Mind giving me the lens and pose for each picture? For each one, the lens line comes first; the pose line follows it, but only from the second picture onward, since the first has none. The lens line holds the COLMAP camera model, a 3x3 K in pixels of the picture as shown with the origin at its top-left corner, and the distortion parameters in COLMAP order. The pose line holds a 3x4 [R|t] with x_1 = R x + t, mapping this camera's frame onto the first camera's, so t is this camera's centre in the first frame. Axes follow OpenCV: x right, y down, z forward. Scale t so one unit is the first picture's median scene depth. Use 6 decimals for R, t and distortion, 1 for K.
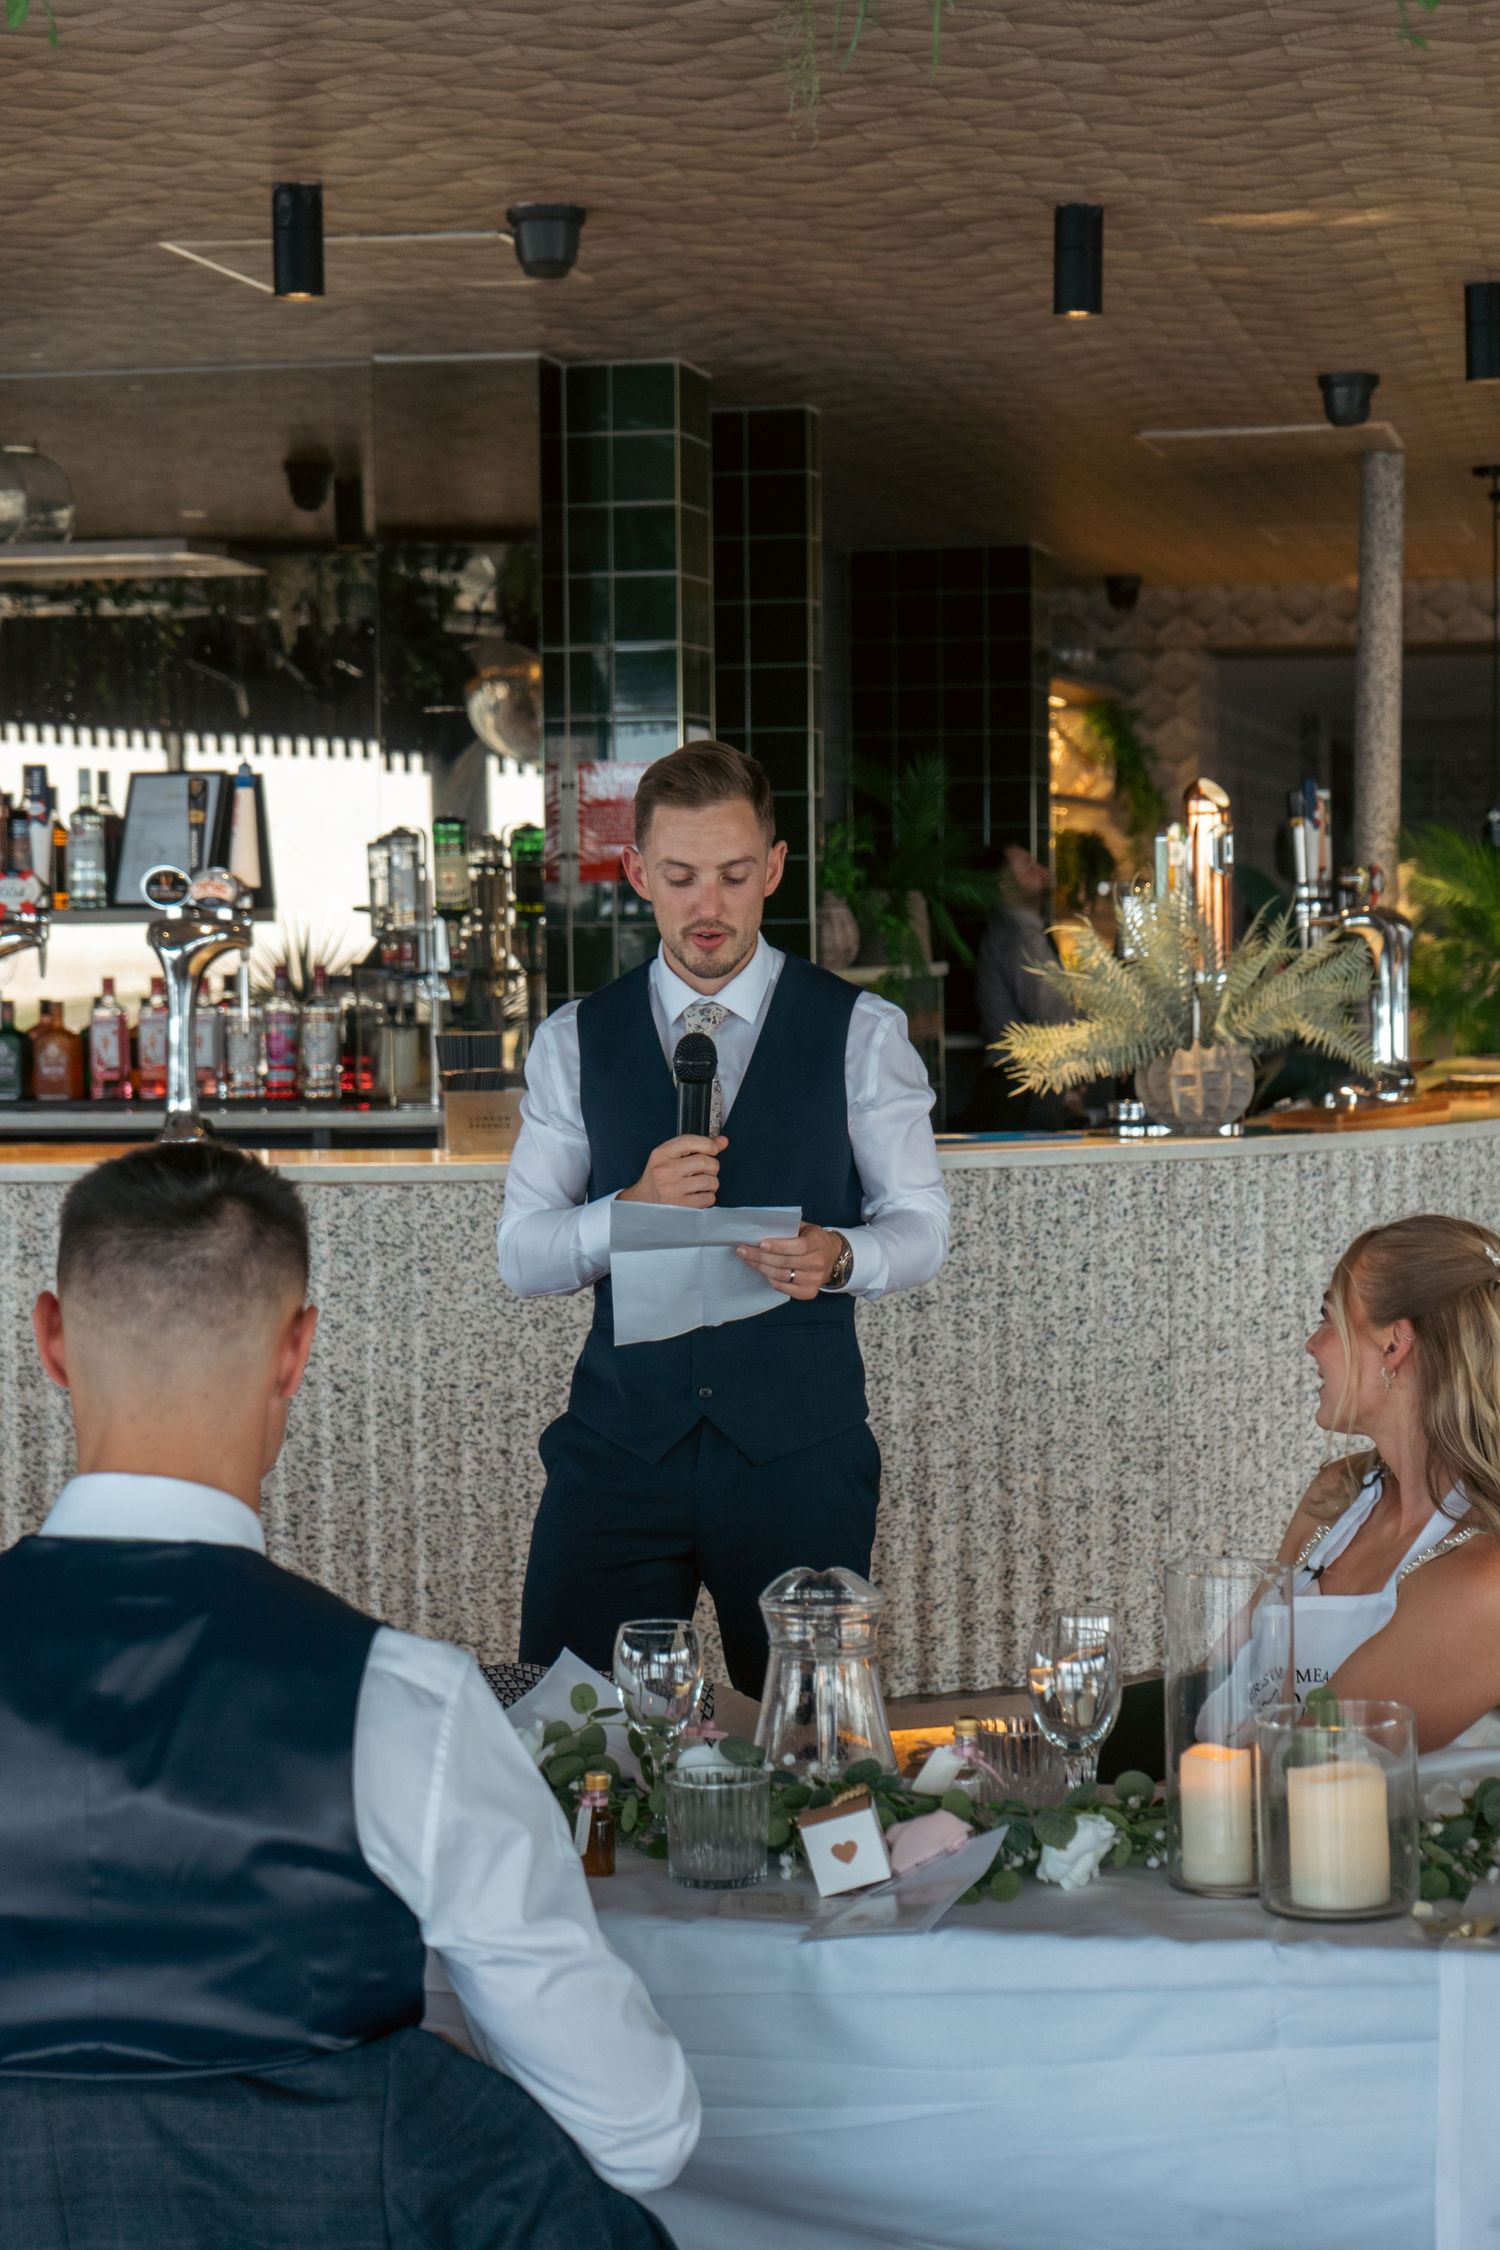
lens RADIAL K [[4521.1, 0, 751.3], [0, 4521.1, 1148.2], [0, 0, 1]] dist [0.021637, 0.112032]
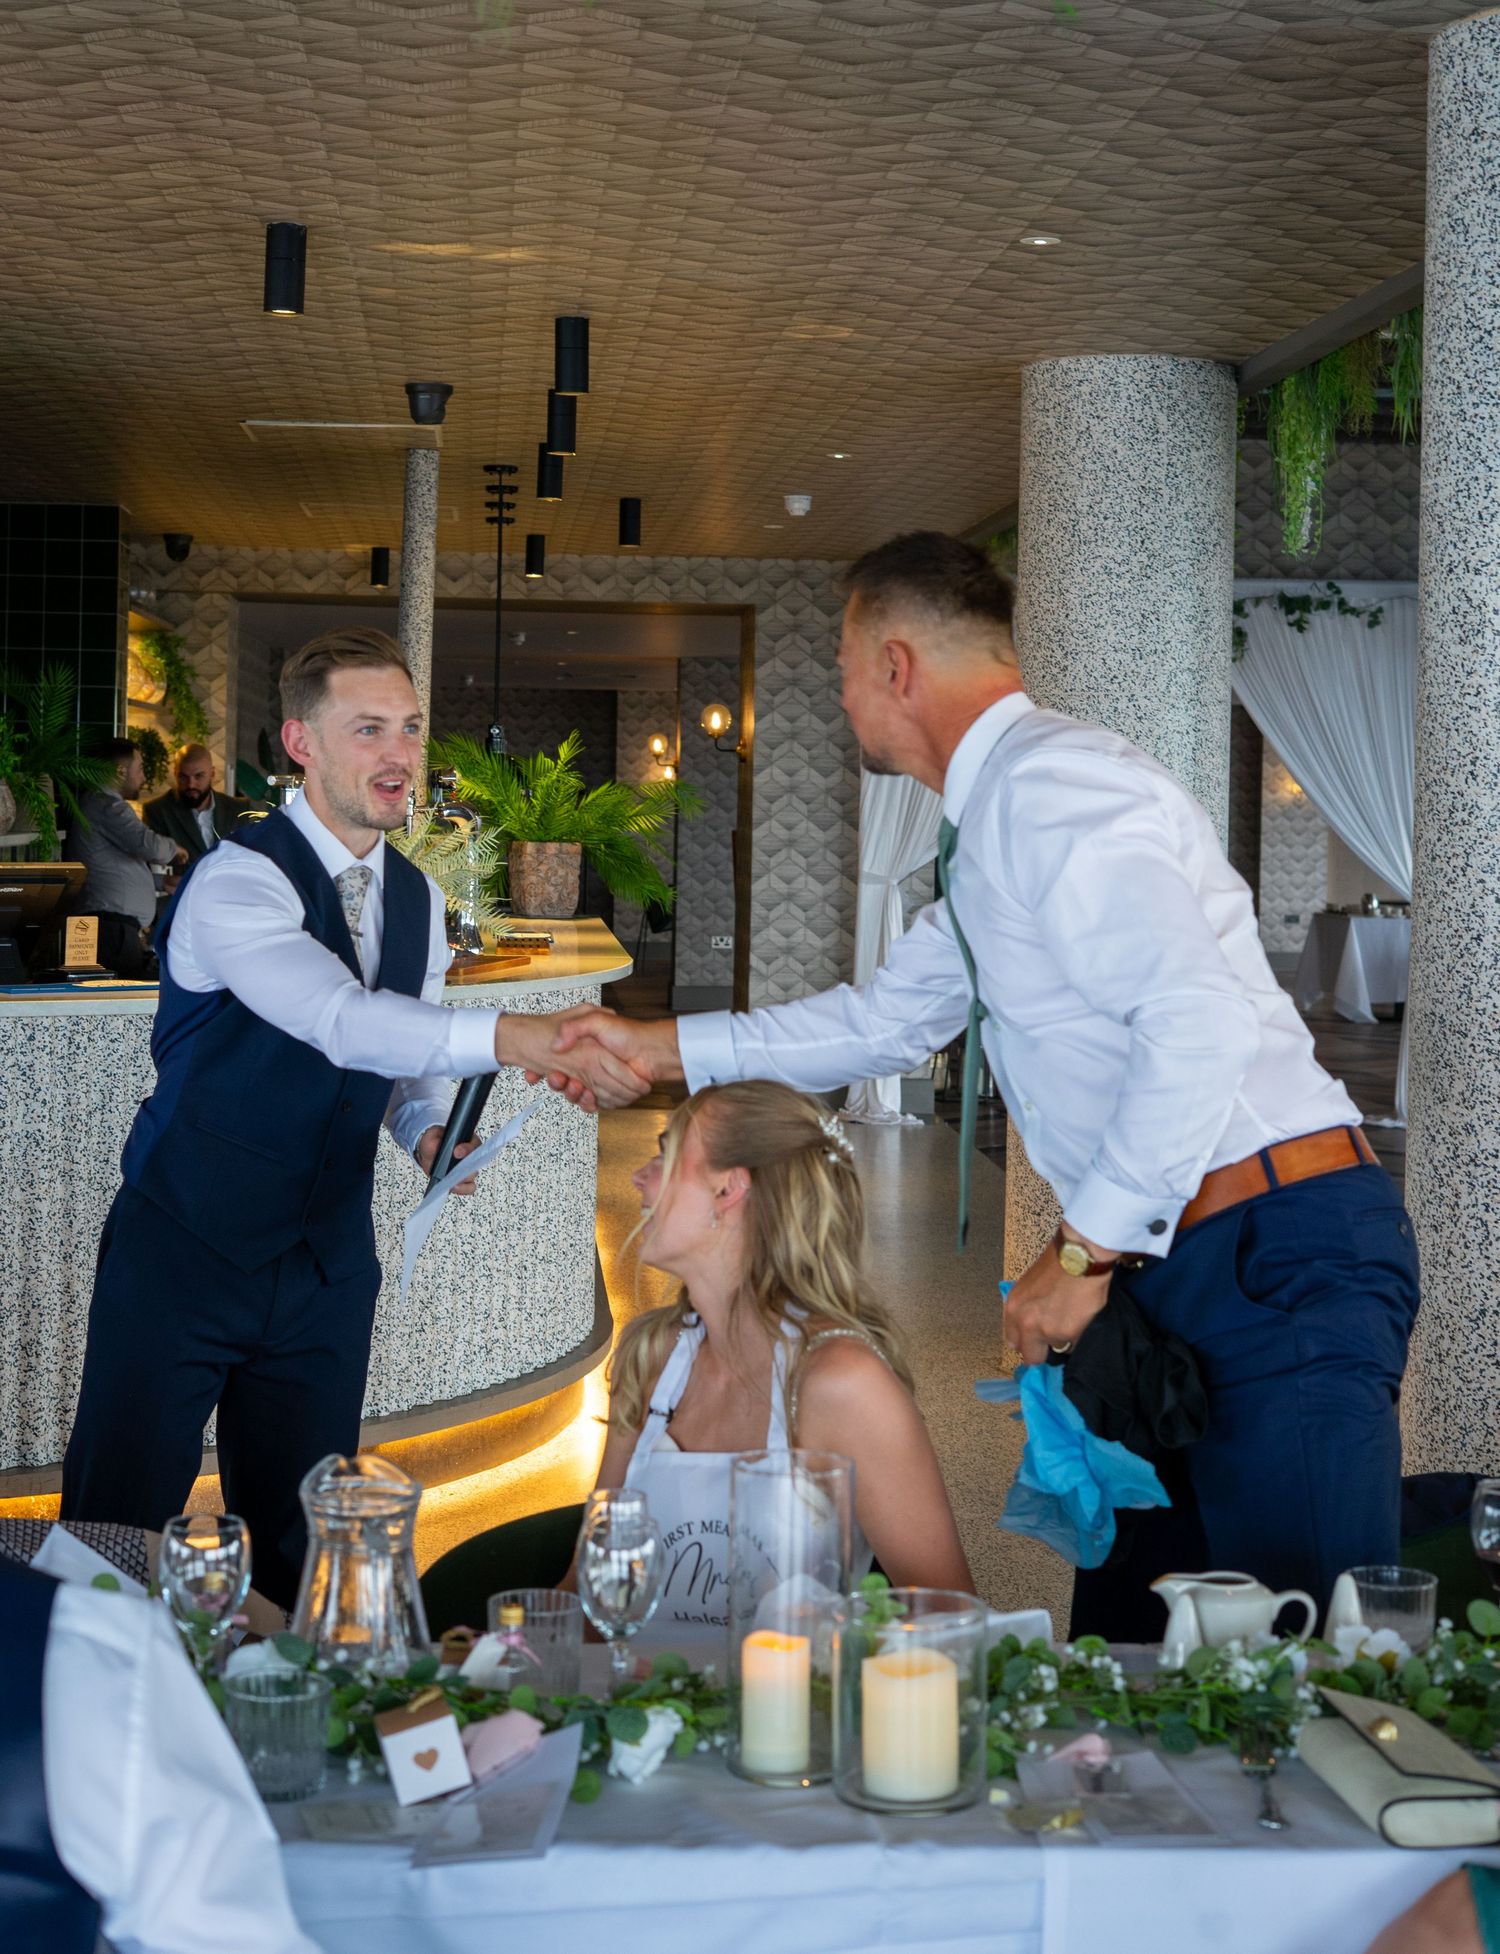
lens RADIAL K [[3248.7, 0, 749.4], [0, 3248.7, 832.4], [0, 0, 1]] dist [-0.016848, -0.011287]
pose [[0.957381, 0.027914, 0.287477, -0.056594], [-0.016536, 0.998984, -0.041931, -0.009411], [-0.288356, 0.035391, 0.956869, 0.131291]]
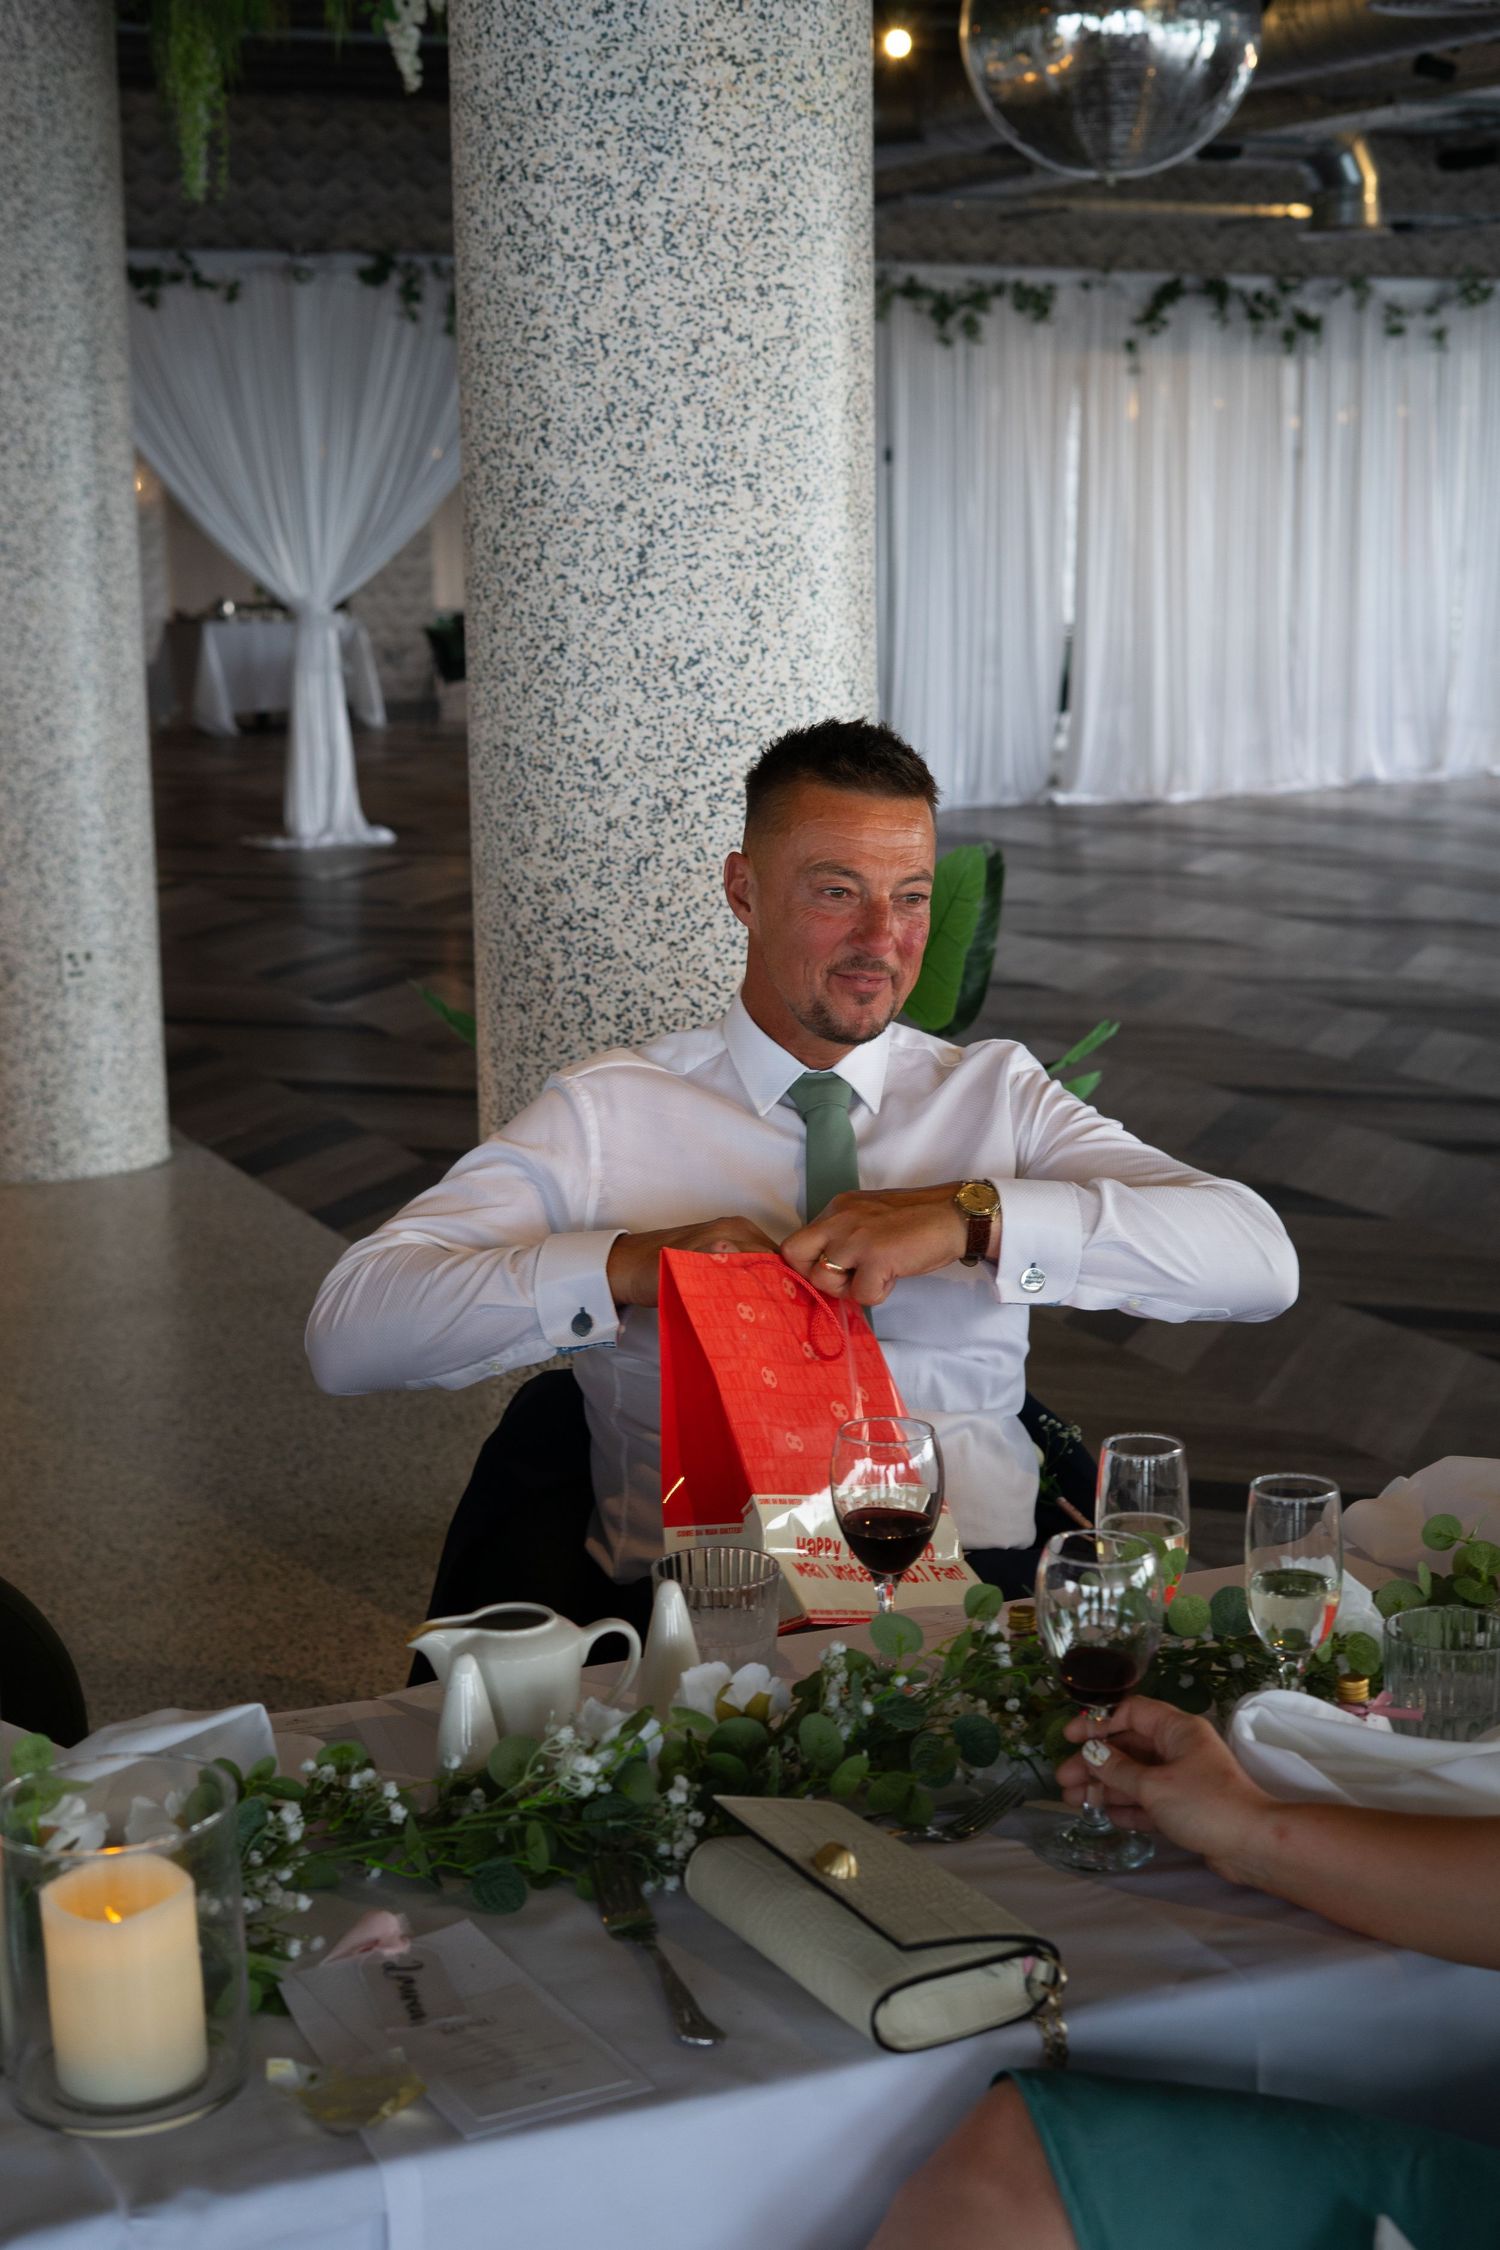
lens RADIAL K [[3272.4, 0, 739.7], [0, 3272.4, 1128.0], [0, 0, 1]] dist [-0.031057, 0.052734]
pose [[0.797365, -0.112092, 0.592996, -0.028855], [0.034917, 0.989522, 0.140095, -0.014093], [-0.602486, -0.091001, 0.792925, 0.264685]]
